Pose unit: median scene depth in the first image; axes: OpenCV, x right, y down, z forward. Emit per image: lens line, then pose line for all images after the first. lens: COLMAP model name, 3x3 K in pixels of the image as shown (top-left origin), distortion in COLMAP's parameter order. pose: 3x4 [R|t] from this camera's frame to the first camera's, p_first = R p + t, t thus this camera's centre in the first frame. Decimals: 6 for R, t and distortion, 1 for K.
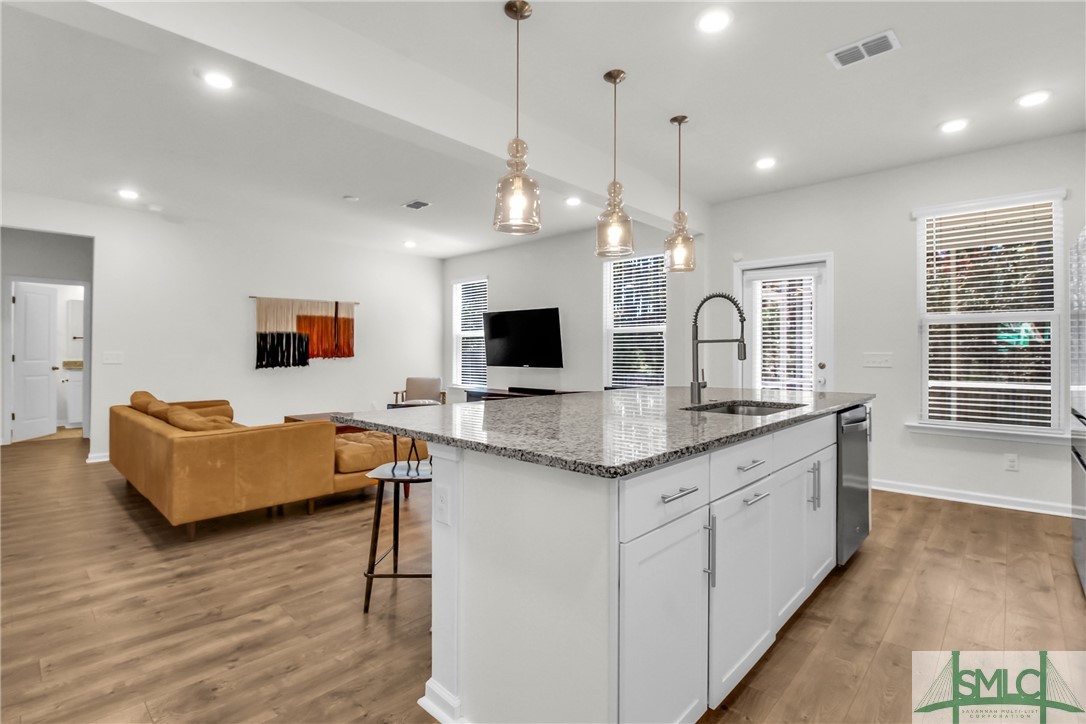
lens RADIAL K [[513.7, 0, 562.4], [0, 513.7, 352.1], [0, 0, 1]] dist [-0.010927, -0.001401]
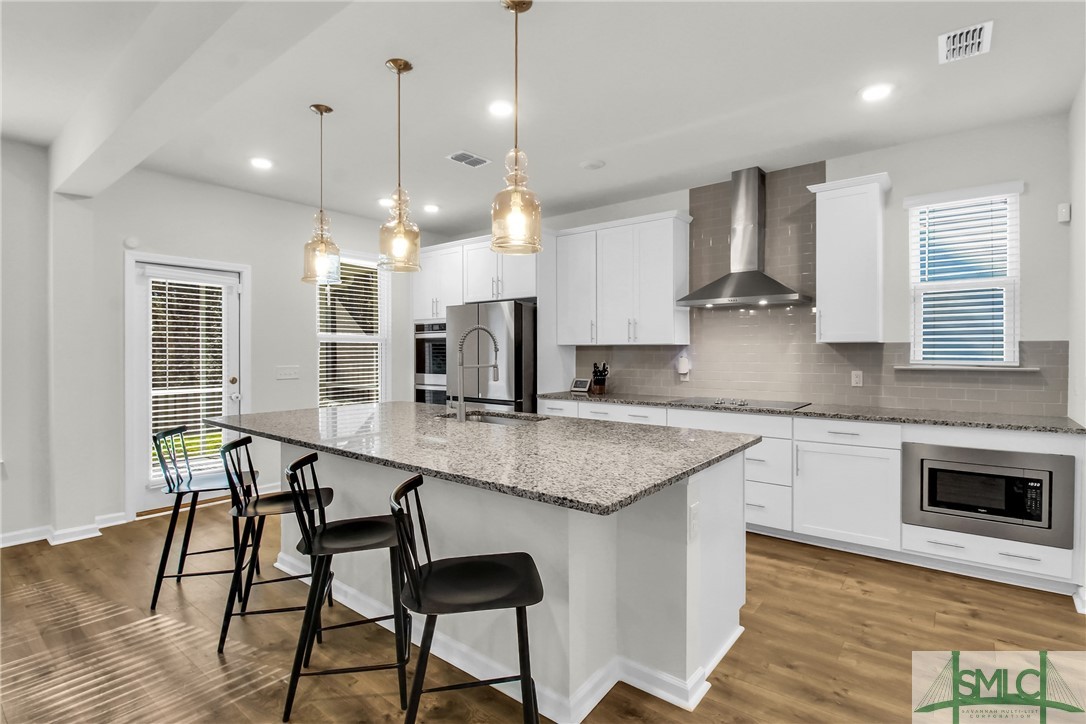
lens RADIAL K [[513.7, 0, 543.8], [0, 513.7, 361.4], [0, 0, 1]] dist [-0.010927, -0.001401]
pose [[-0.068296, -0.013587, 0.997573, -0.602813], [-0.004099, 0.999903, 0.013338, -0.012933], [-0.997657, -0.003178, -0.068345, 0.594937]]
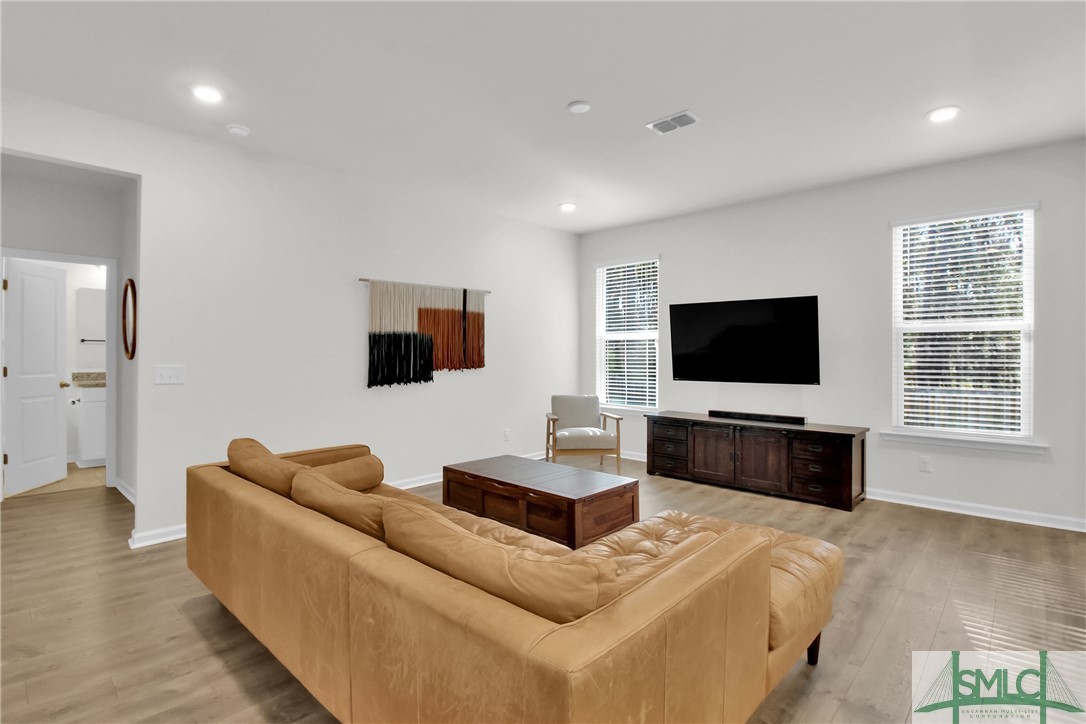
lens RADIAL K [[513.7, 0, 542.1], [0, 513.7, 353.1], [0, 0, 1]] dist [-0.010927, -0.001401]
pose [[0.999984, 0.000113, -0.005711, -0.351400], [-0.000137, 0.999991, -0.004337, -0.008453], [0.005711, 0.004338, 0.999974, 0.315560]]
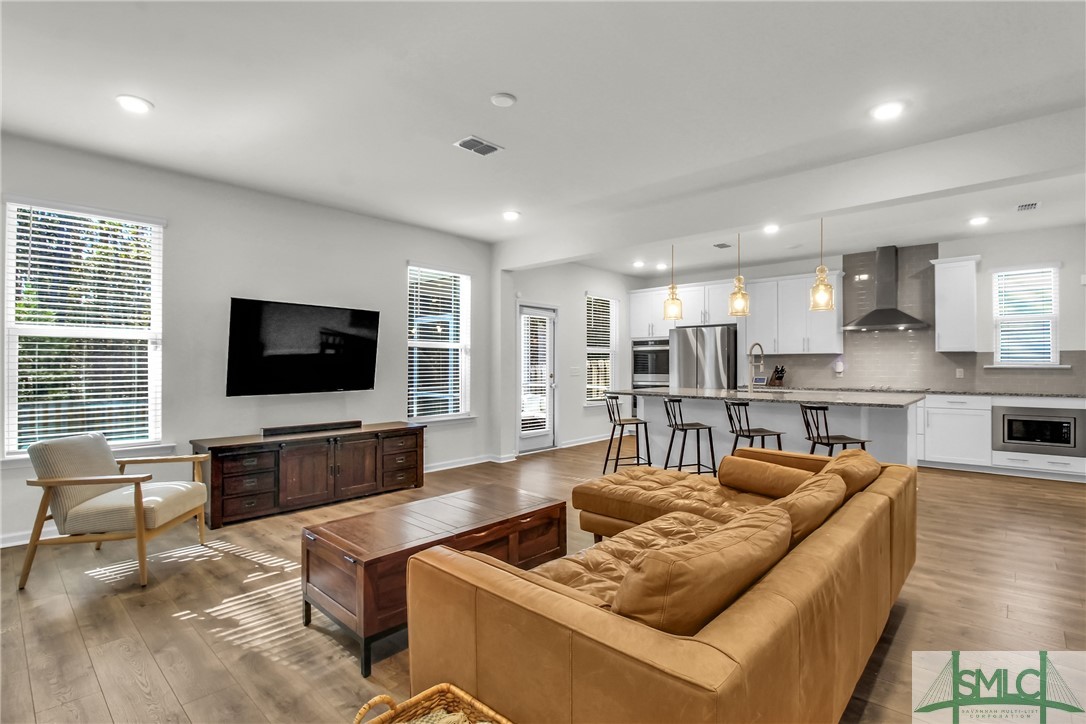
lens RADIAL K [[513.7, 0, 539.5], [0, 513.7, 367.9], [0, 0, 1]] dist [-0.010927, -0.001401]
pose [[0.001171, -0.007859, 0.999968, -0.740714], [-0.003470, 0.999963, 0.007863, -0.009504], [-0.999993, -0.003479, 0.001144, 0.728670]]
